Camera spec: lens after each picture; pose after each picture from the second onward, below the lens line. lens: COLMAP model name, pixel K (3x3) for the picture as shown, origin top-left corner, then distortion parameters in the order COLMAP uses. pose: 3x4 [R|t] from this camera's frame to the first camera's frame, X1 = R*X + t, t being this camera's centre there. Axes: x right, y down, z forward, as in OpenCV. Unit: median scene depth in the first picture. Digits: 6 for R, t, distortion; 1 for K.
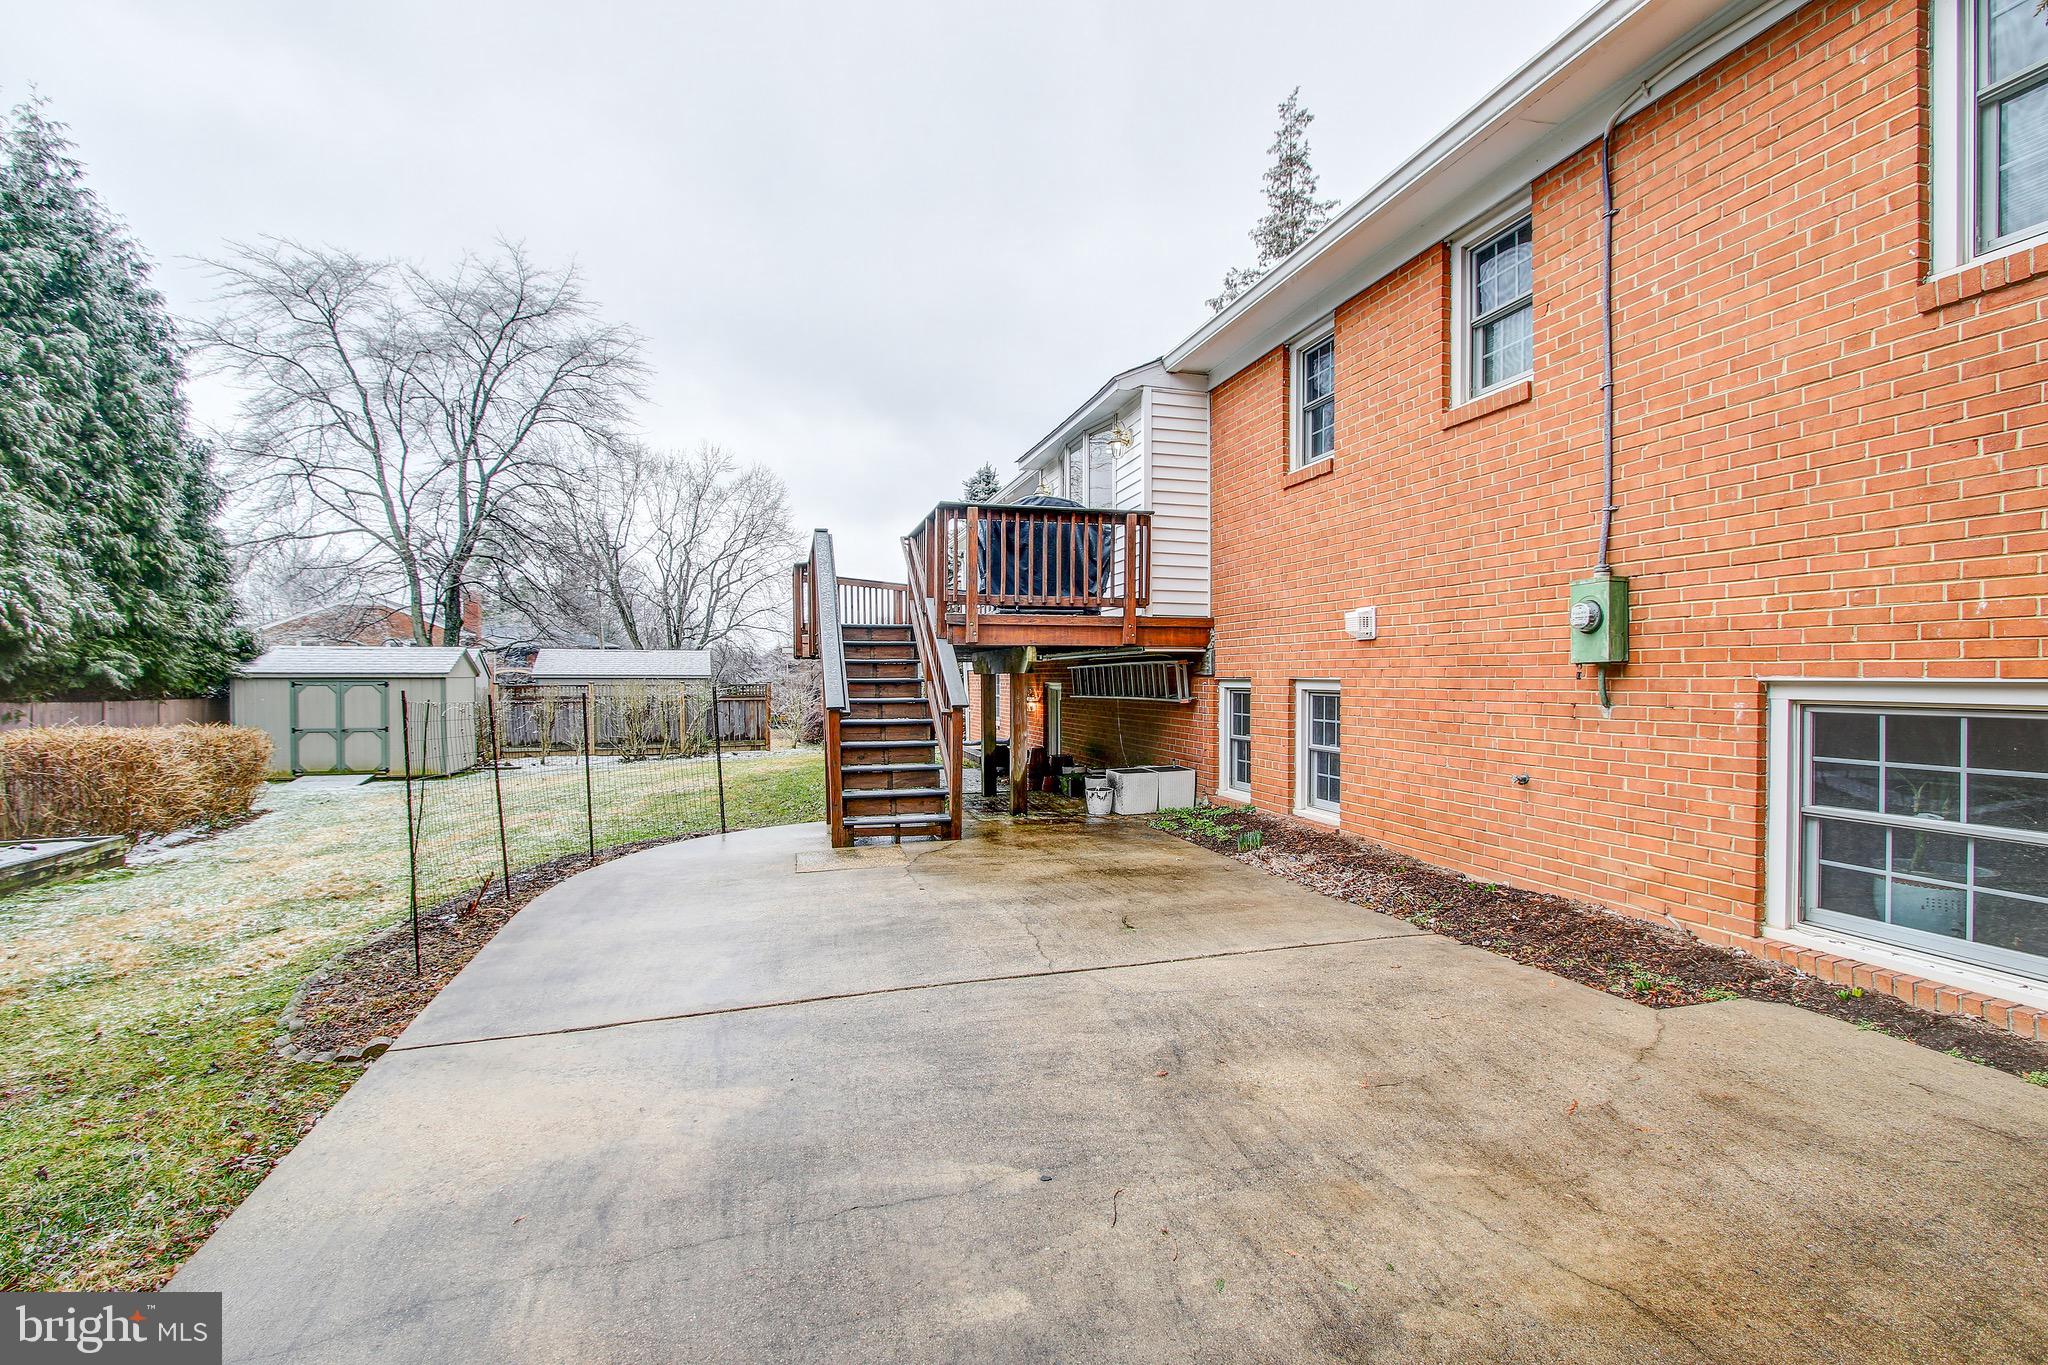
lens RADIAL K [[943.5, 0, 1019.1], [0, 943.5, 686.8], [0, 0, 1]] dist [-0.021424, 0.003765]
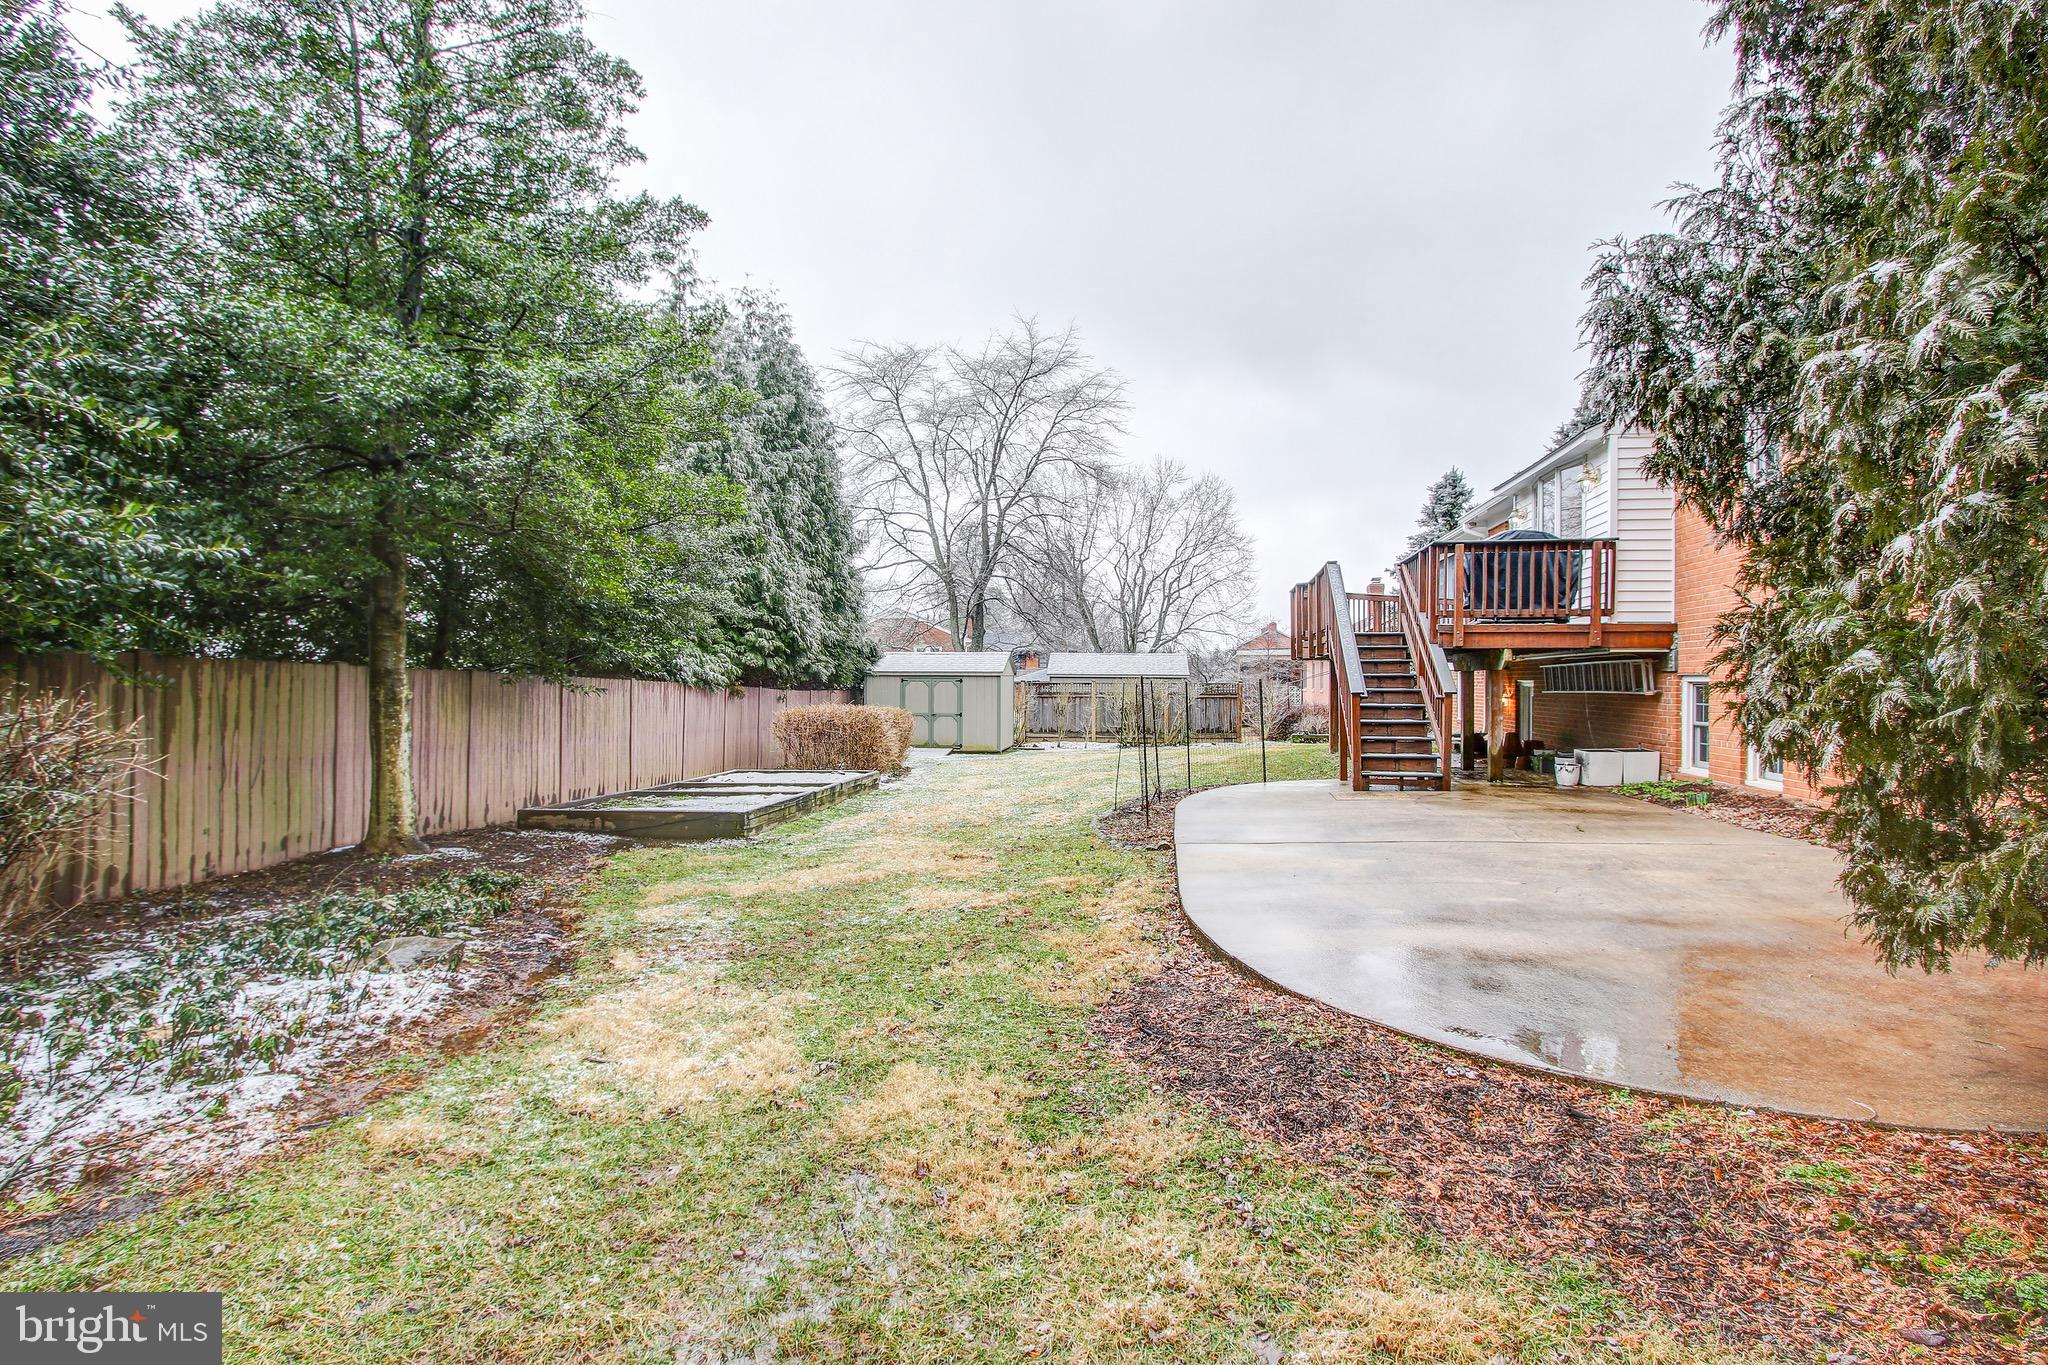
lens RADIAL K [[943.5, 0, 1041.7], [0, 943.5, 681.1], [0, 0, 1]] dist [-0.021424, 0.003765]
pose [[0.904851, 0.005573, -0.425693, -0.013848], [-0.009173, 0.999937, -0.006408, 0.012440], [0.425630, 0.009703, 0.904845, -0.346552]]
